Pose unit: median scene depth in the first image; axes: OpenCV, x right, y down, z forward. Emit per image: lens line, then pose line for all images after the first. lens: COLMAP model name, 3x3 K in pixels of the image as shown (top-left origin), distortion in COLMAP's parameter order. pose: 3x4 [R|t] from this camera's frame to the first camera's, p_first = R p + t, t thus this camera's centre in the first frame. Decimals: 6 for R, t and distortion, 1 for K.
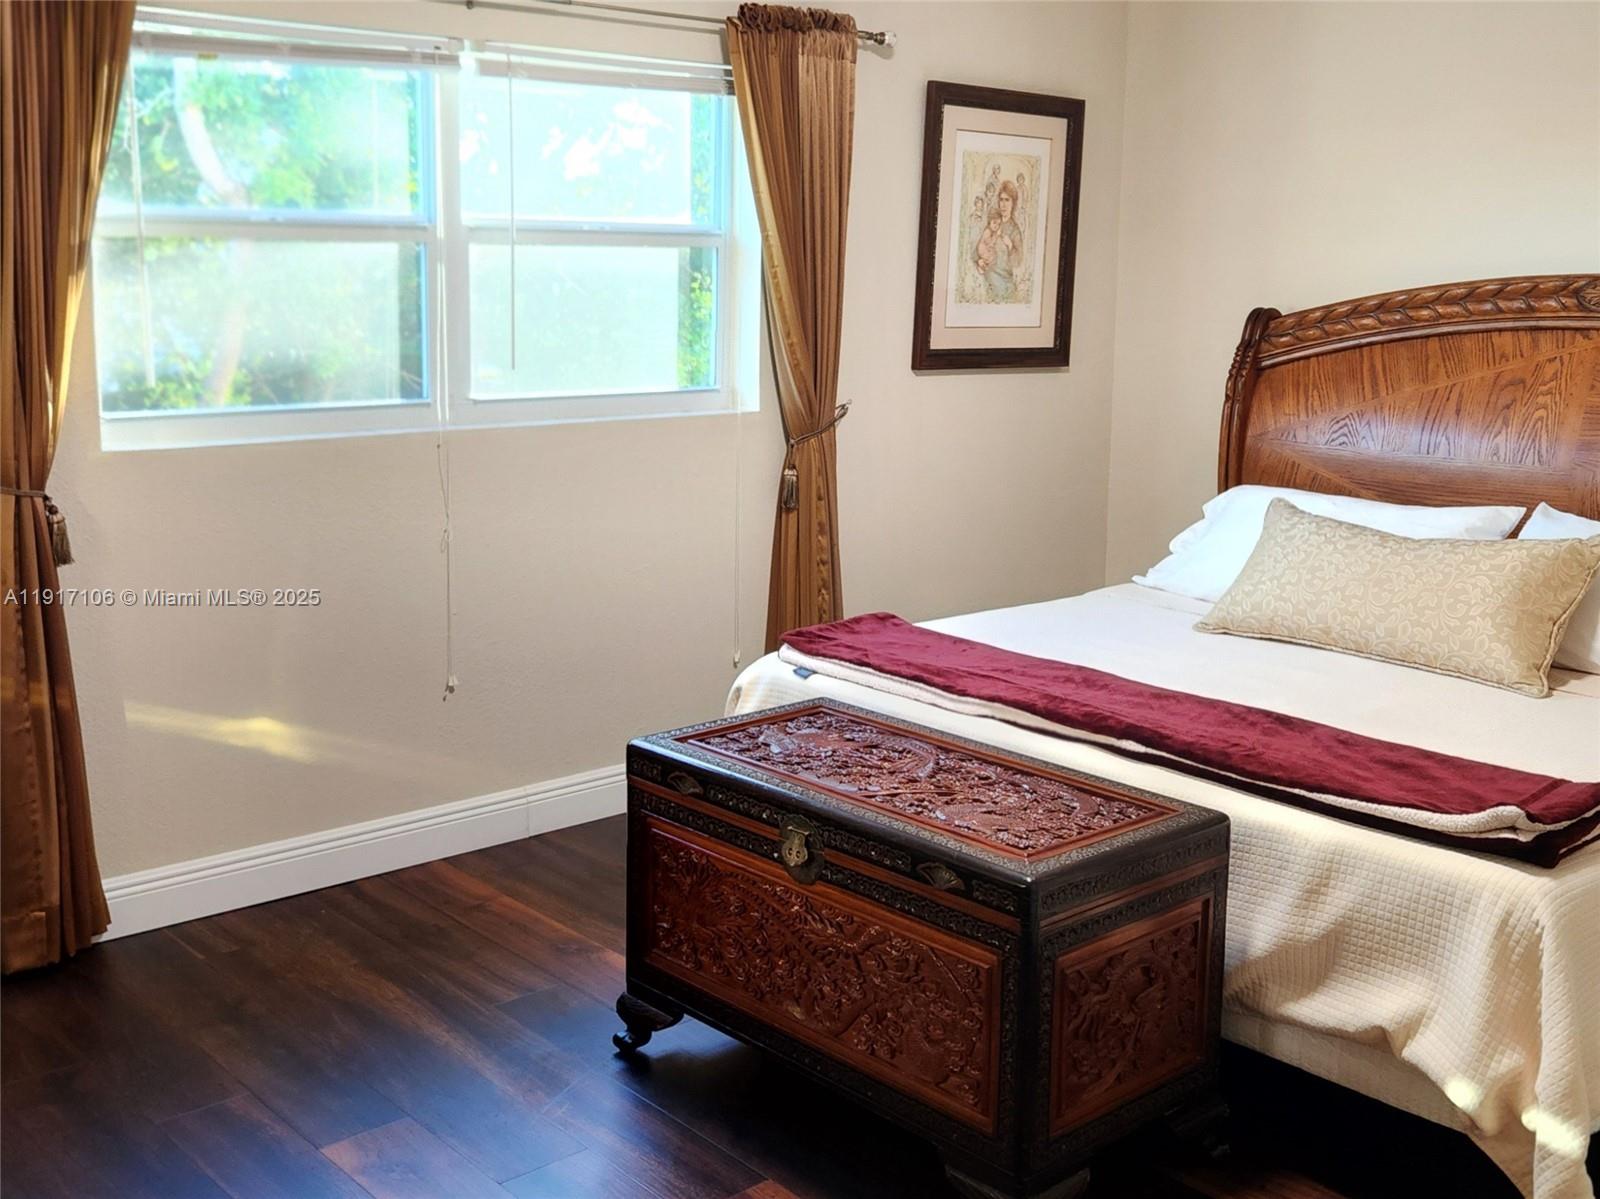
lens RADIAL K [[1701.2, 0, 802.5], [0, 1701.2, 602.4], [0, 0, 1]] dist [0.070781, 0.000000]
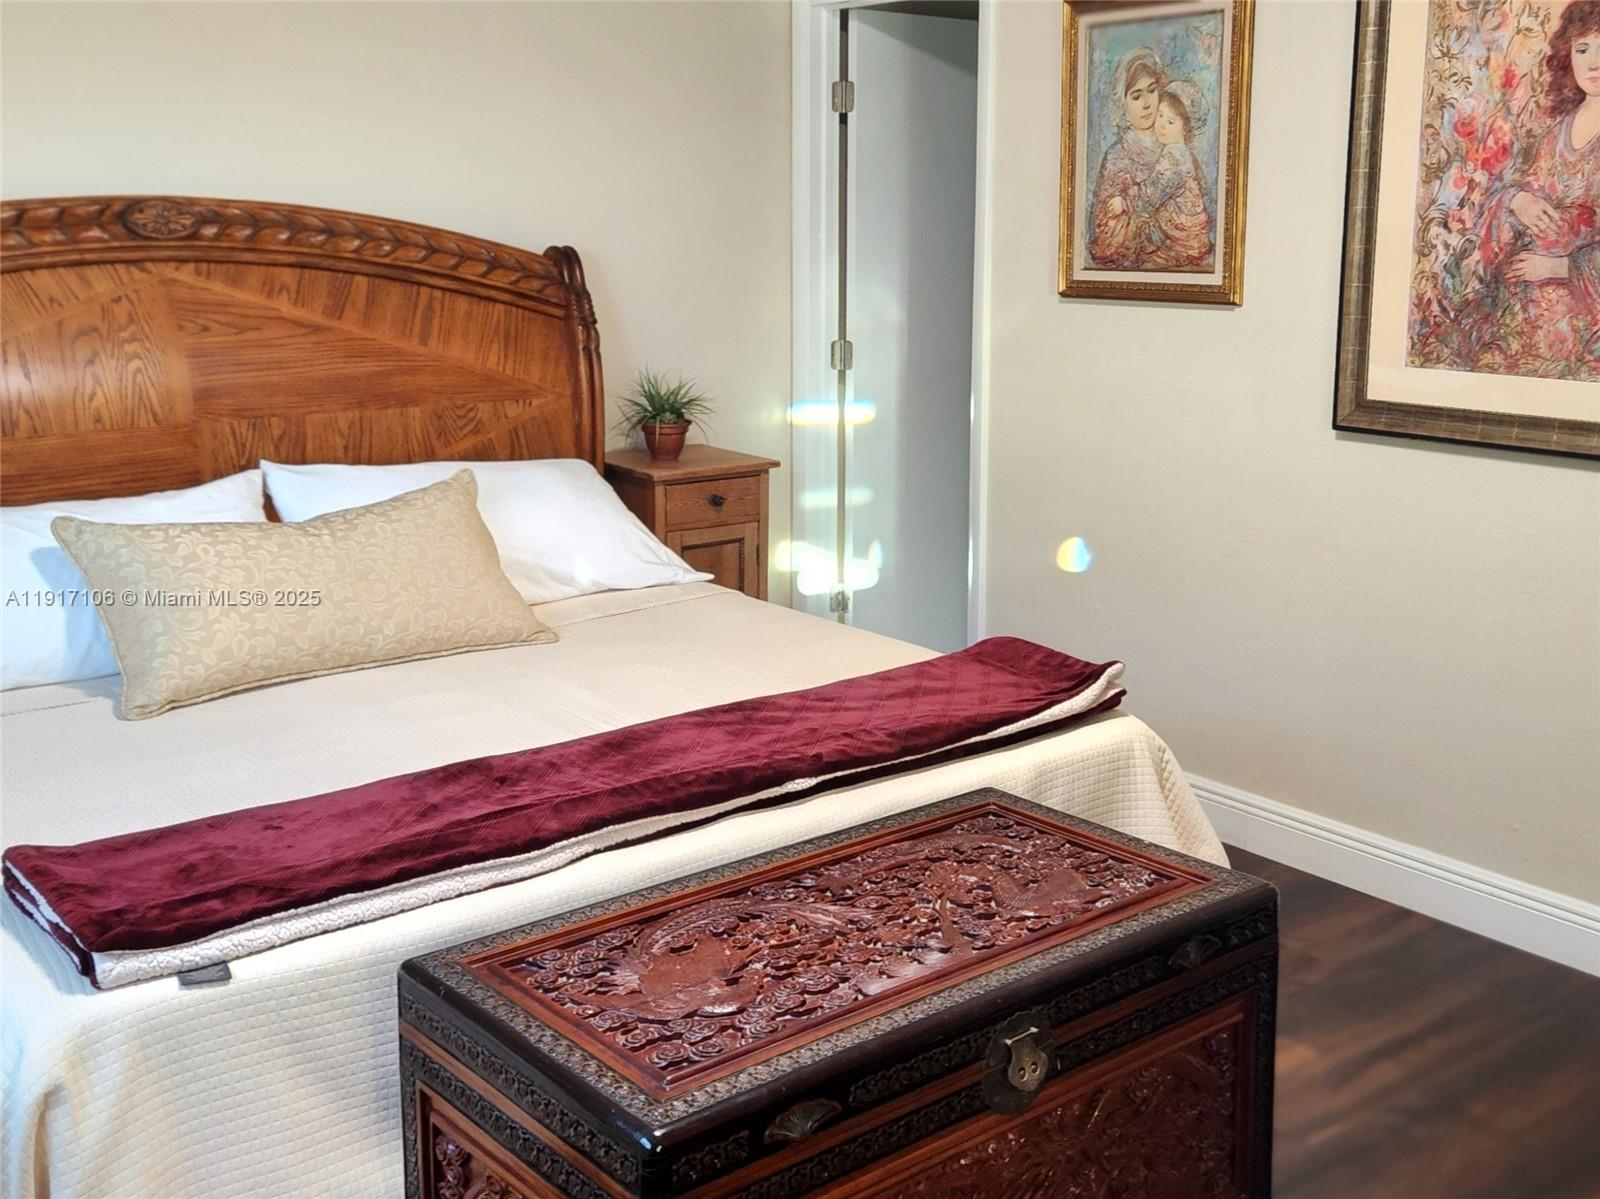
lens RADIAL K [[1701.2, 0, 801.4], [0, 1701.2, 595.2], [0, 0, 1]] dist [0.070781, 0.000000]
pose [[0.063765, -0.235721, 0.969727, -0.499339], [0.203455, 0.954367, 0.218609, -0.155929], [-0.977006, 0.183356, 0.108814, 0.803250]]
